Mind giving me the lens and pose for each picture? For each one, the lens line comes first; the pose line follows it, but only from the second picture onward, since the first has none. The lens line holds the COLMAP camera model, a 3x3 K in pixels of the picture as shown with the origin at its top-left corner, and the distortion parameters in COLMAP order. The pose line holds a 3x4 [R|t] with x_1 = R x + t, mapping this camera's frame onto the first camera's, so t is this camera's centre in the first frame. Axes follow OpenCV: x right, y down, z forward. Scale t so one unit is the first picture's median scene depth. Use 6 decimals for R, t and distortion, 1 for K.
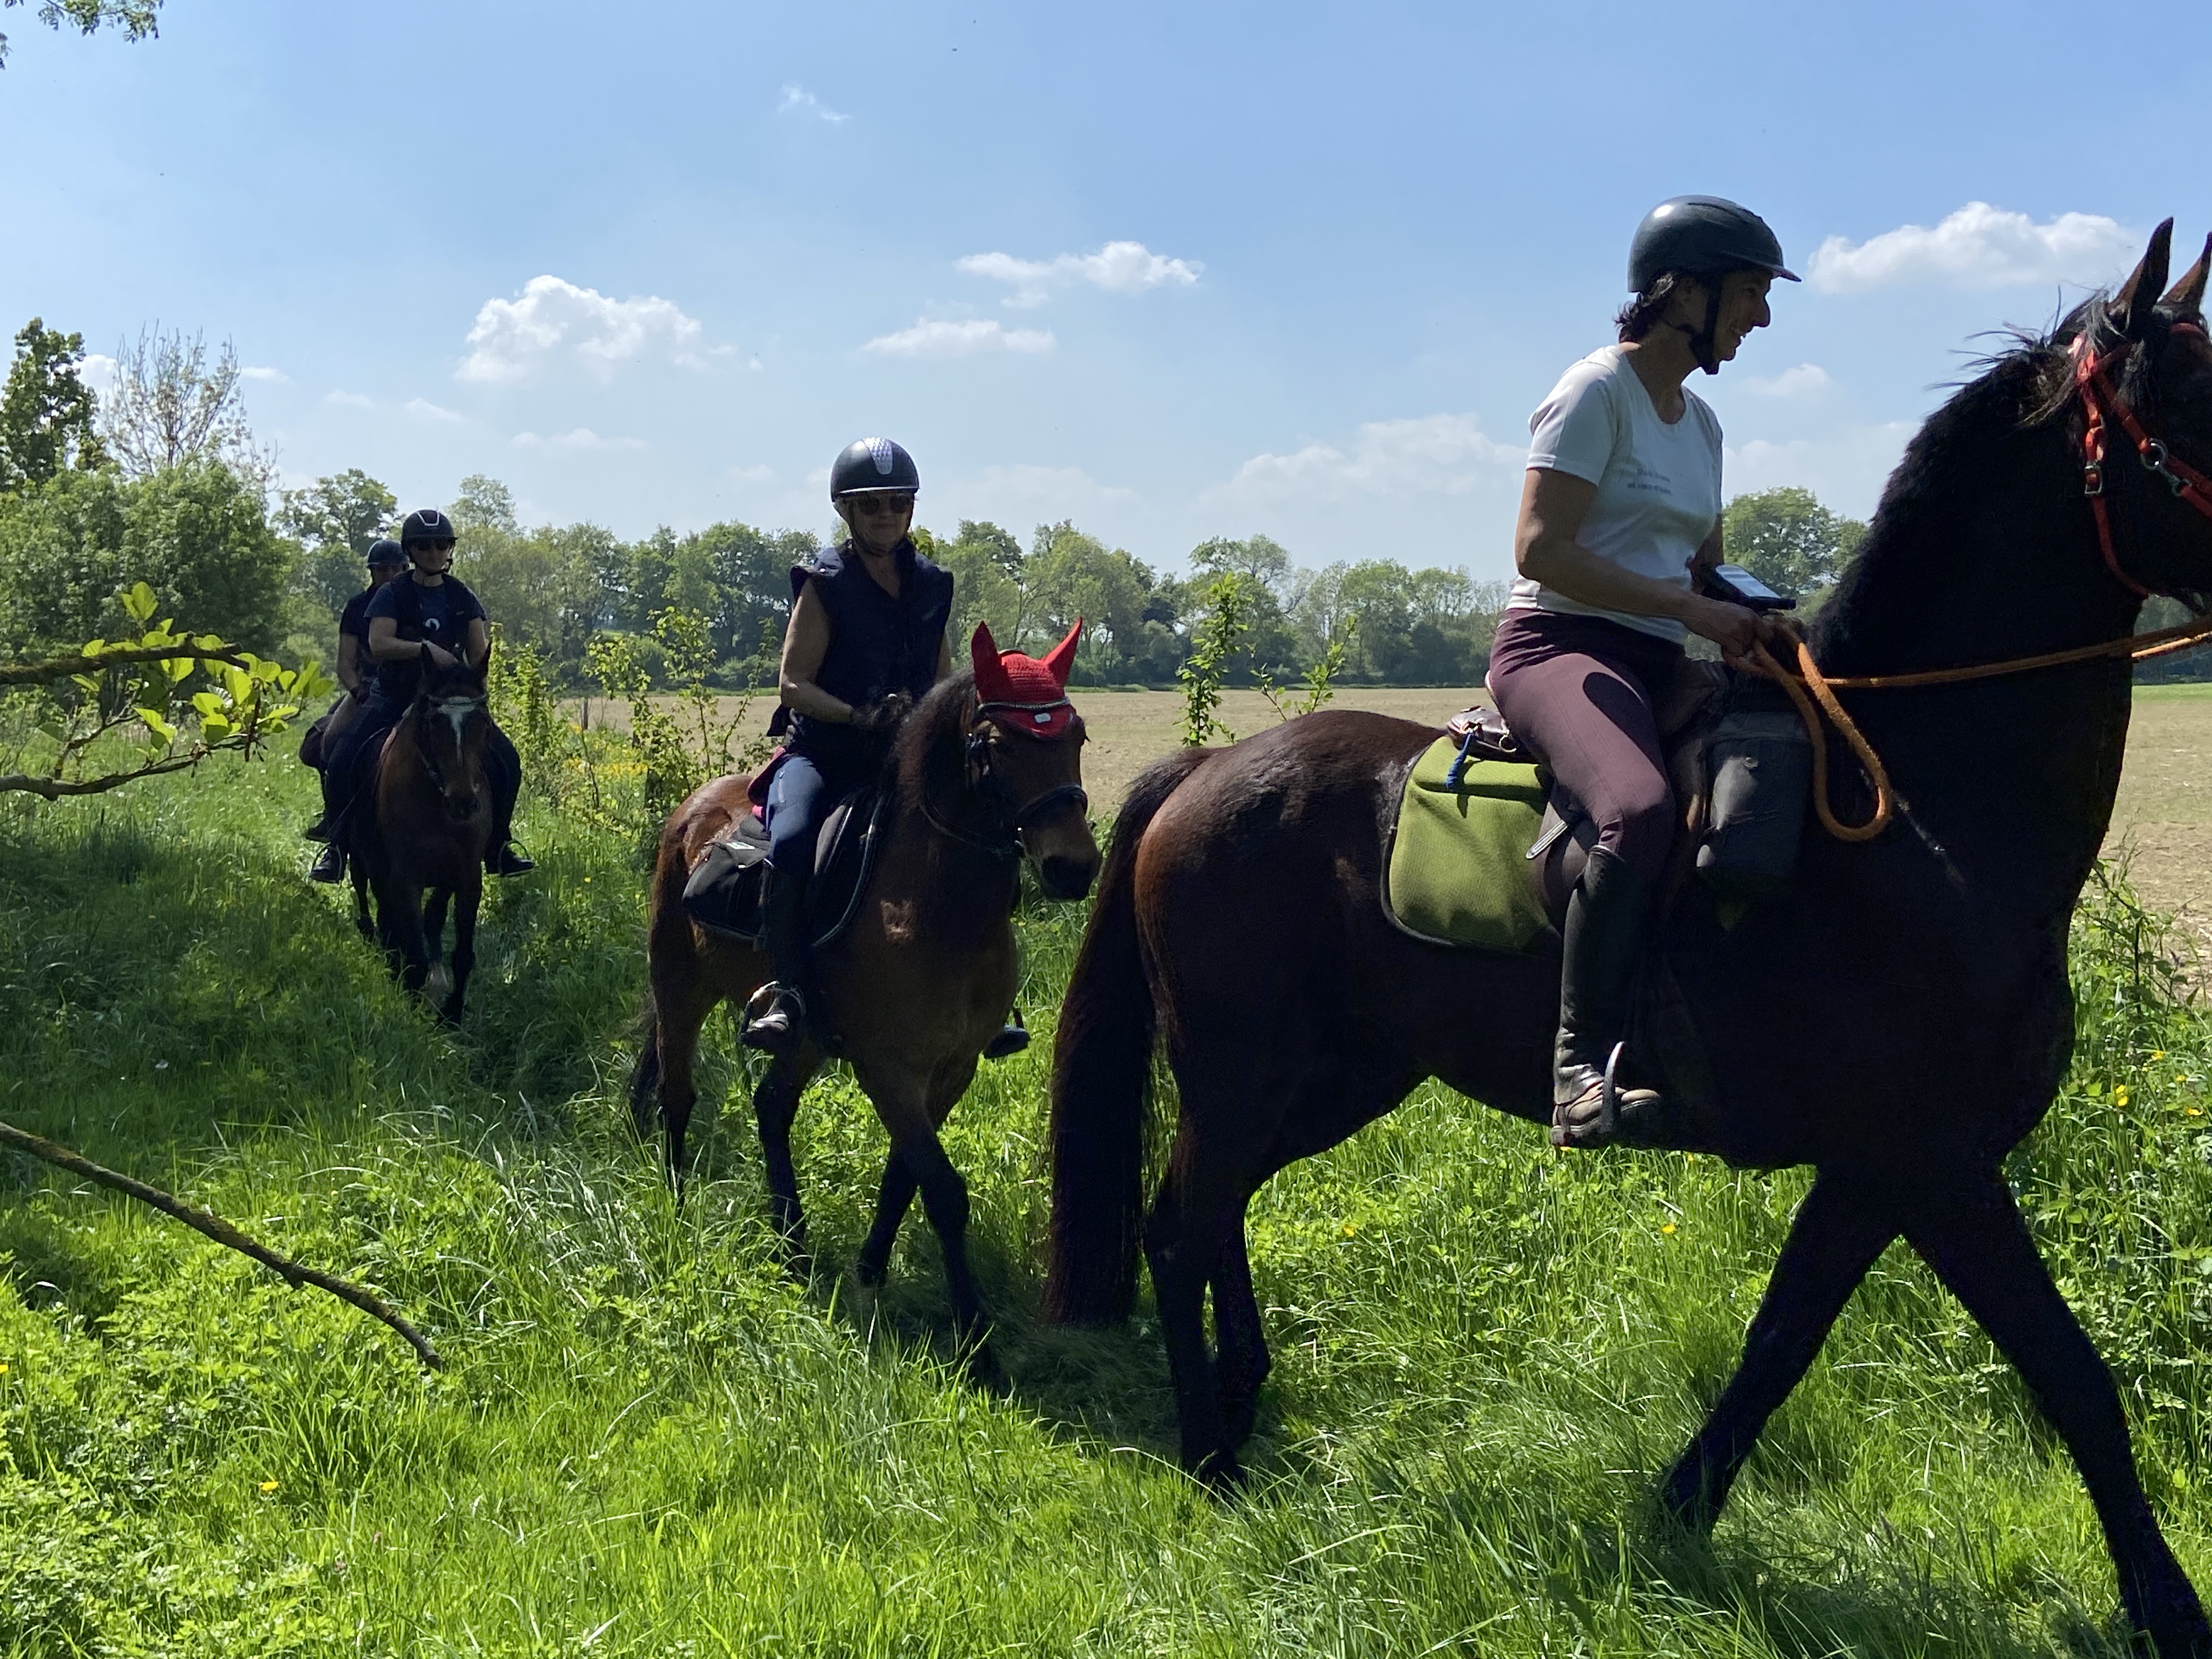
lens RADIAL K [[2599.9, 0, 1135.6], [0, 2599.9, 796.5], [0, 0, 1]] dist [0.133553, -0.149865]
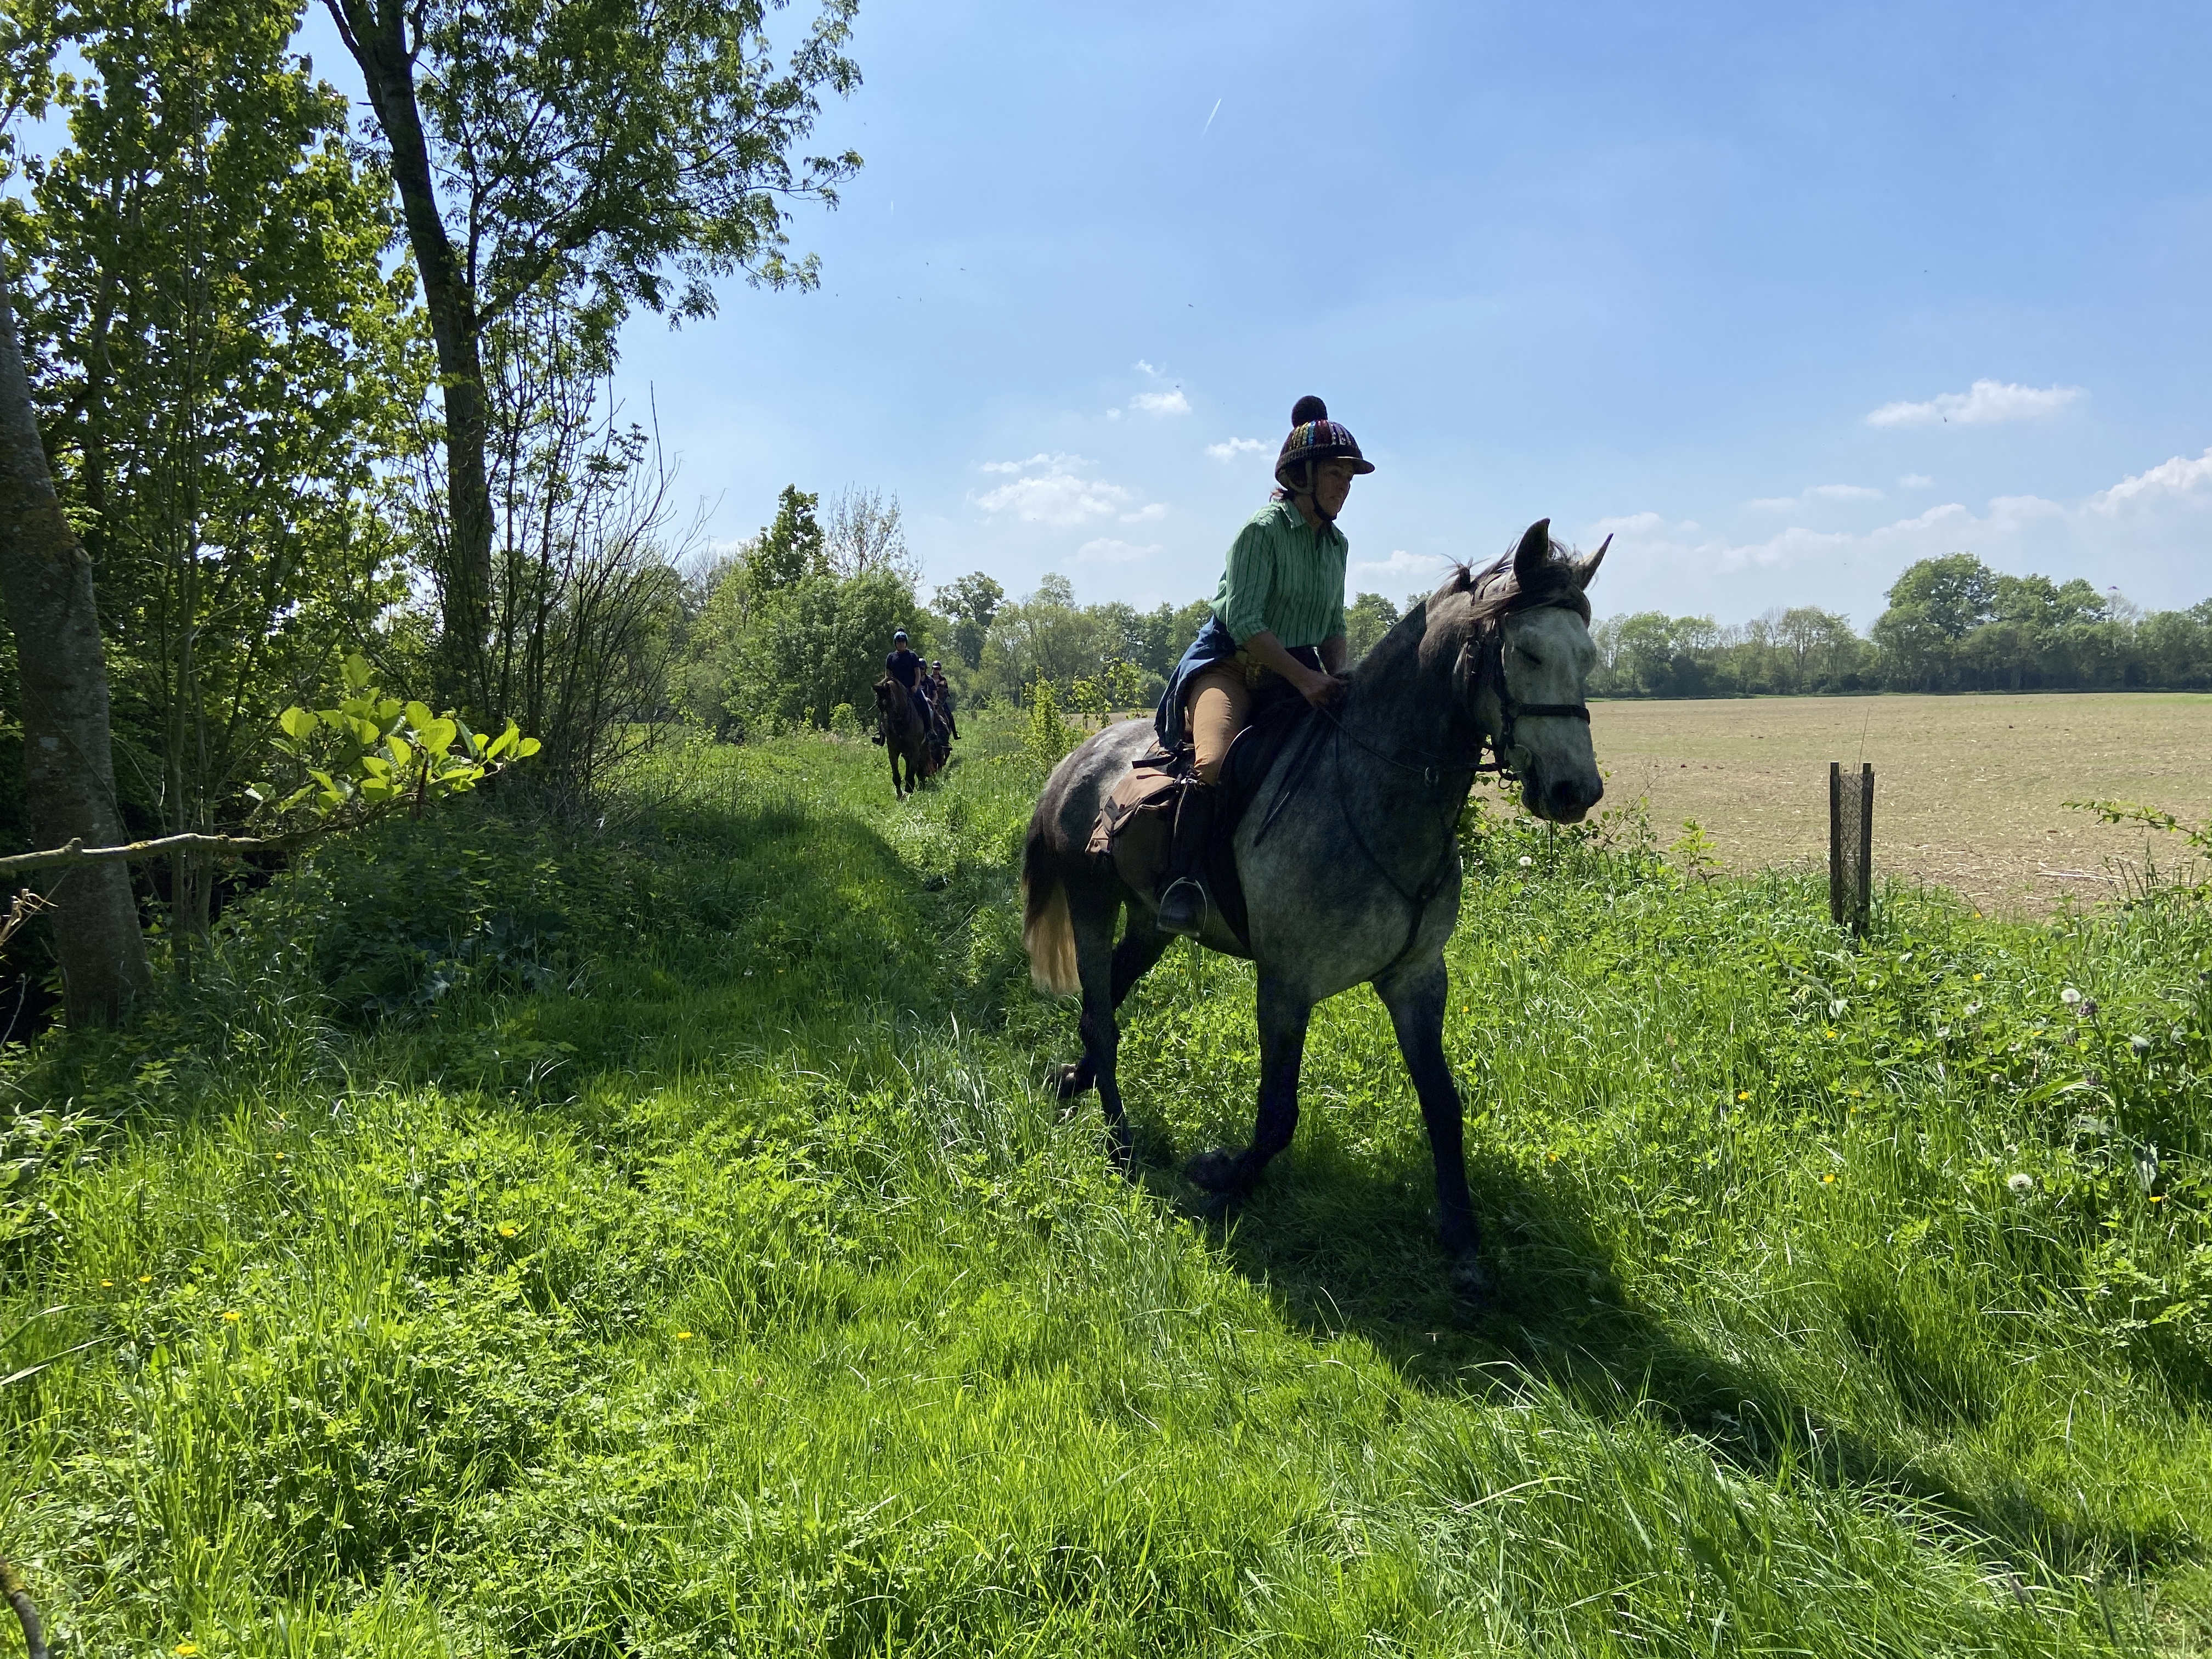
lens RADIAL K [[1668.5, 0, 1115.5], [0, 1668.5, 821.0], [0, 0, 1]] dist [0.139330, -0.175269]
pose [[0.977449, 0.006349, -0.211074, 0.048276], [-0.000319, 0.999591, 0.028587, -0.016251], [0.211169, -0.027875, 0.977052, 0.181218]]
